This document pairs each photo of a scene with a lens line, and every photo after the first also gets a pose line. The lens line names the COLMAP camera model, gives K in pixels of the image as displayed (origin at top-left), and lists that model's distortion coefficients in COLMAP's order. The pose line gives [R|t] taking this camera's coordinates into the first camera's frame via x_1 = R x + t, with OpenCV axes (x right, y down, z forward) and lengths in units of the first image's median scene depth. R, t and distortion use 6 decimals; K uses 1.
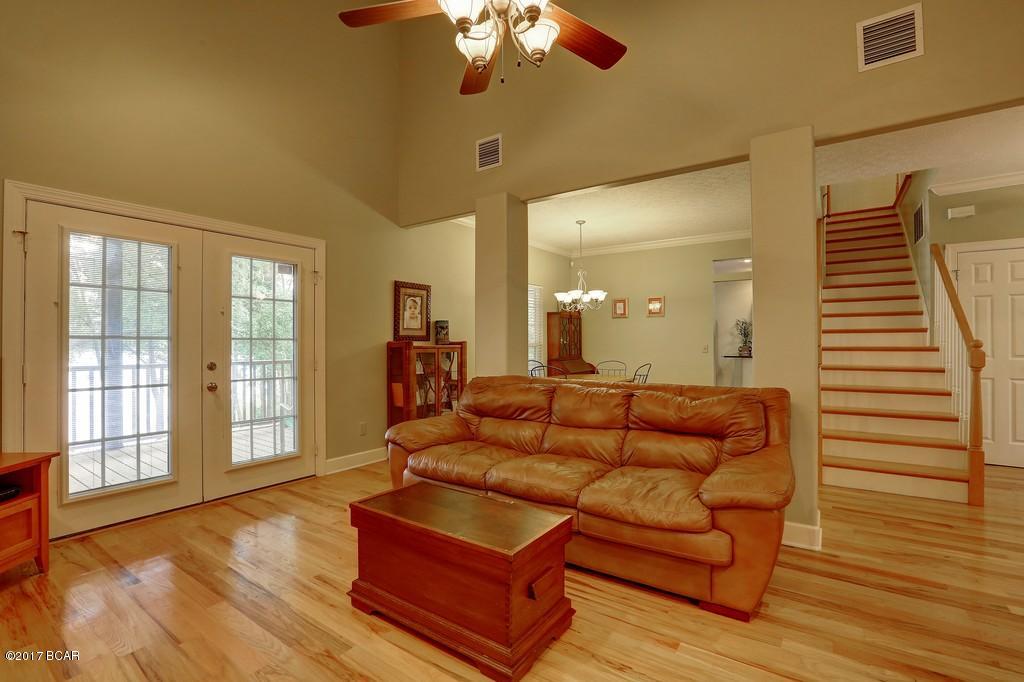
lens RADIAL K [[469.0, 0, 512.0], [0, 469.0, 341.0], [0, 0, 1]] dist [-0.048464, 0.016505]
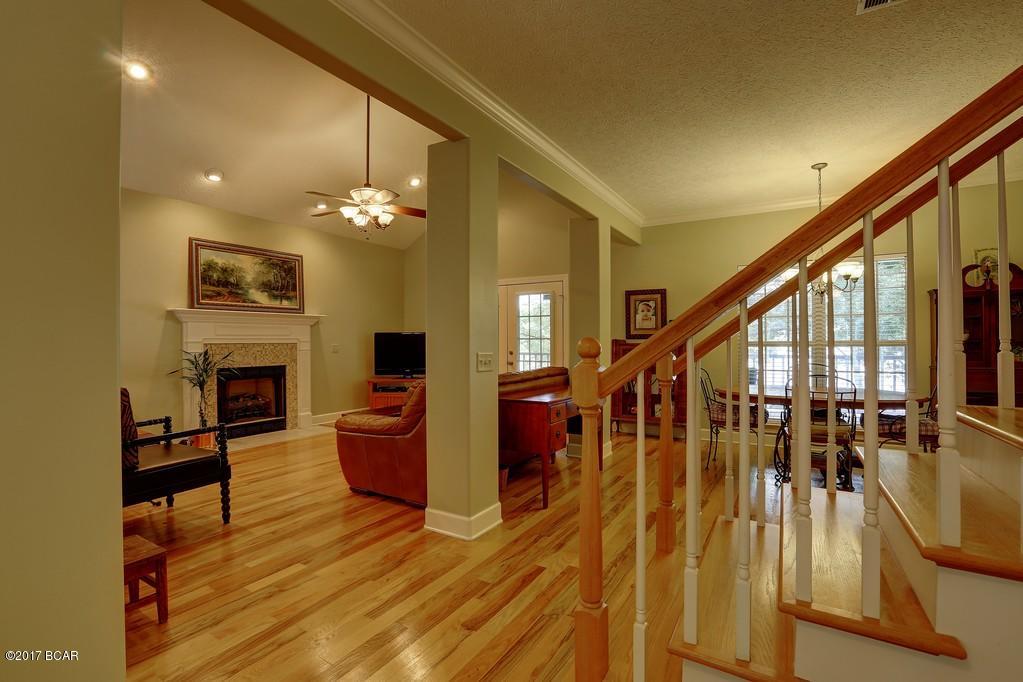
lens RADIAL K [[468.5, 0, 511.5], [0, 468.5, 341.0], [0, 0, 1]] dist [-0.048464, 0.016505]
pose [[0.062029, 0.002738, -0.998071, 0.984977], [0.009358, 0.999951, 0.003325, -0.002081], [0.998030, -0.009546, 0.062000, 0.619795]]
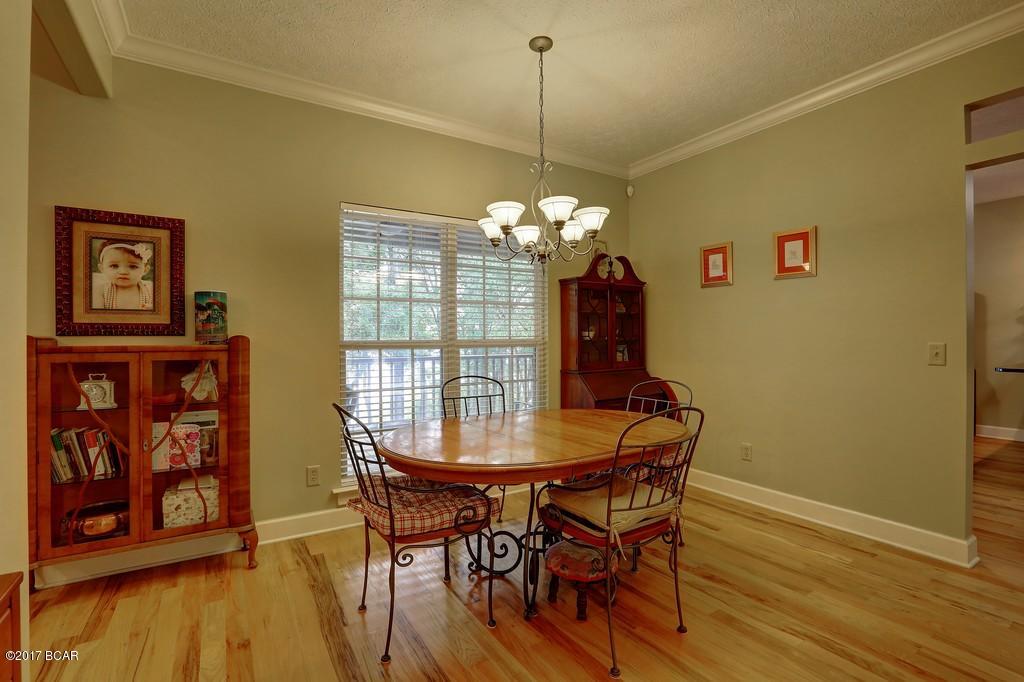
lens RADIAL K [[469.0, 0, 512.0], [0, 469.0, 341.0], [0, 0, 1]] dist [-0.048464, 0.016505]
pose [[0.921828, 0.000992, -0.387599, 0.347448], [0.002126, 0.999969, 0.007616, 0.002879], [0.387594, -0.007844, 0.921797, 0.761578]]
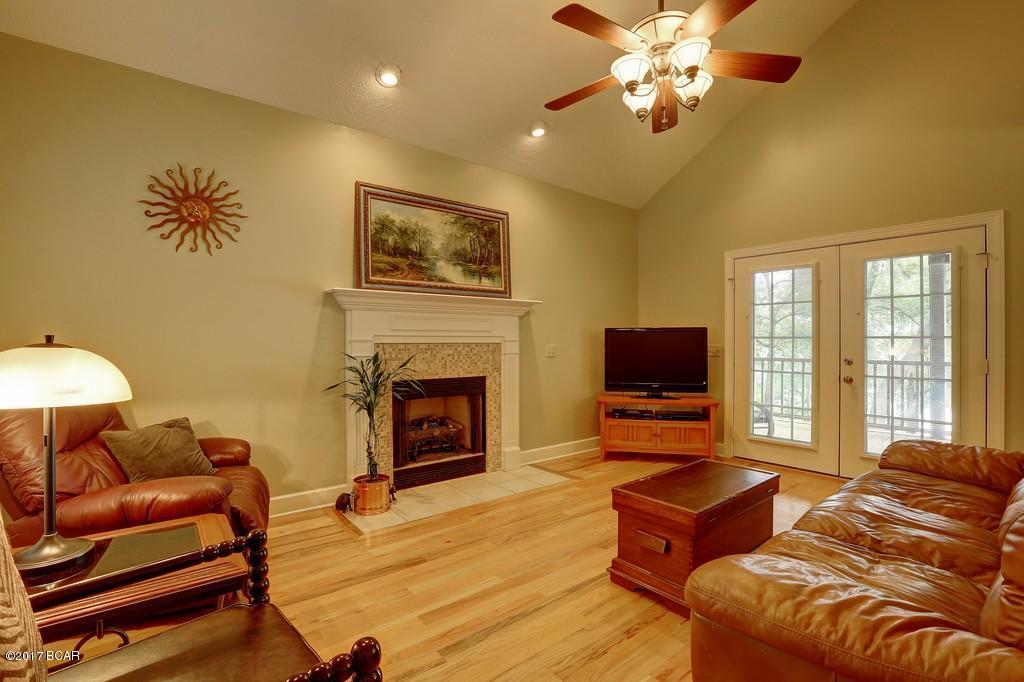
lens RADIAL K [[469.0, 0, 512.0], [0, 469.0, 341.0], [0, 0, 1]] dist [-0.048464, 0.016505]
pose [[-0.279345, 0.002050, -0.960189, 0.483378], [0.006504, 0.999979, 0.000242, -0.001221], [0.960169, -0.006178, -0.279352, 0.363871]]
